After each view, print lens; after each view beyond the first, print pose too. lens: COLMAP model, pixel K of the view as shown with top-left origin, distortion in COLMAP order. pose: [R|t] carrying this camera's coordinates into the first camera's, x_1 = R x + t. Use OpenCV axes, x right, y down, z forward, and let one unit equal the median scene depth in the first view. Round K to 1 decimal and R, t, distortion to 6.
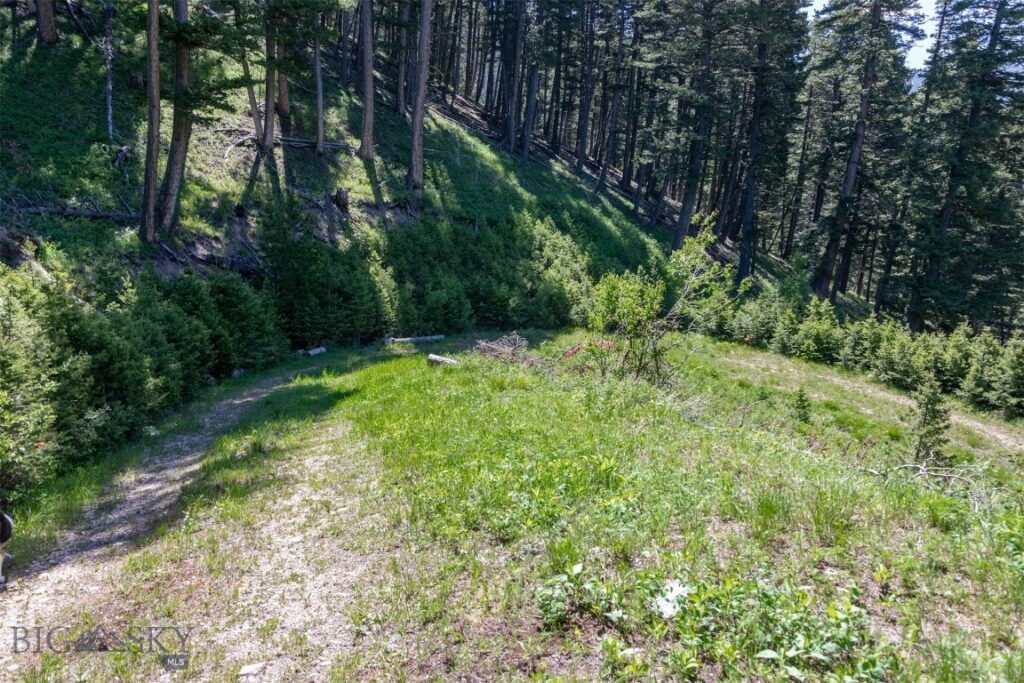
lens RADIAL K [[690.0, 0, 511.3], [0, 690.0, 346.5], [0, 0, 1]] dist [-0.001721, -0.005771]
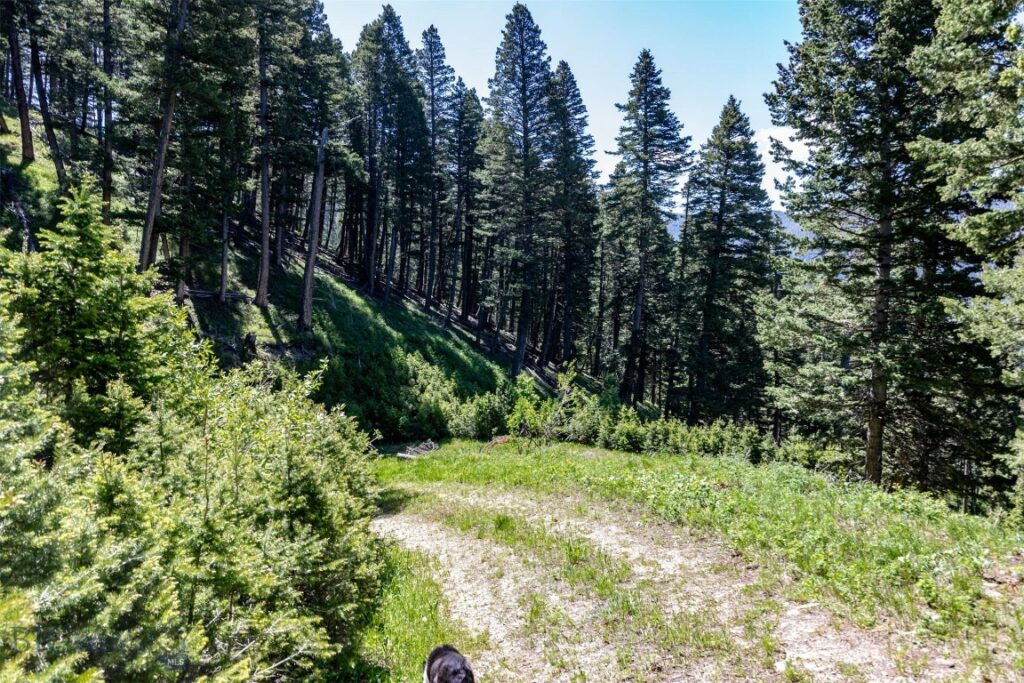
lens RADIAL K [[690.0, 0, 511.3], [0, 690.0, 346.5], [0, 0, 1]] dist [-0.001721, -0.005771]
pose [[0.964678, -0.022065, 0.262508, -0.109112], [0.067189, 0.984138, -0.164189, 0.018626], [-0.254721, 0.176027, 0.950858, -0.222014]]
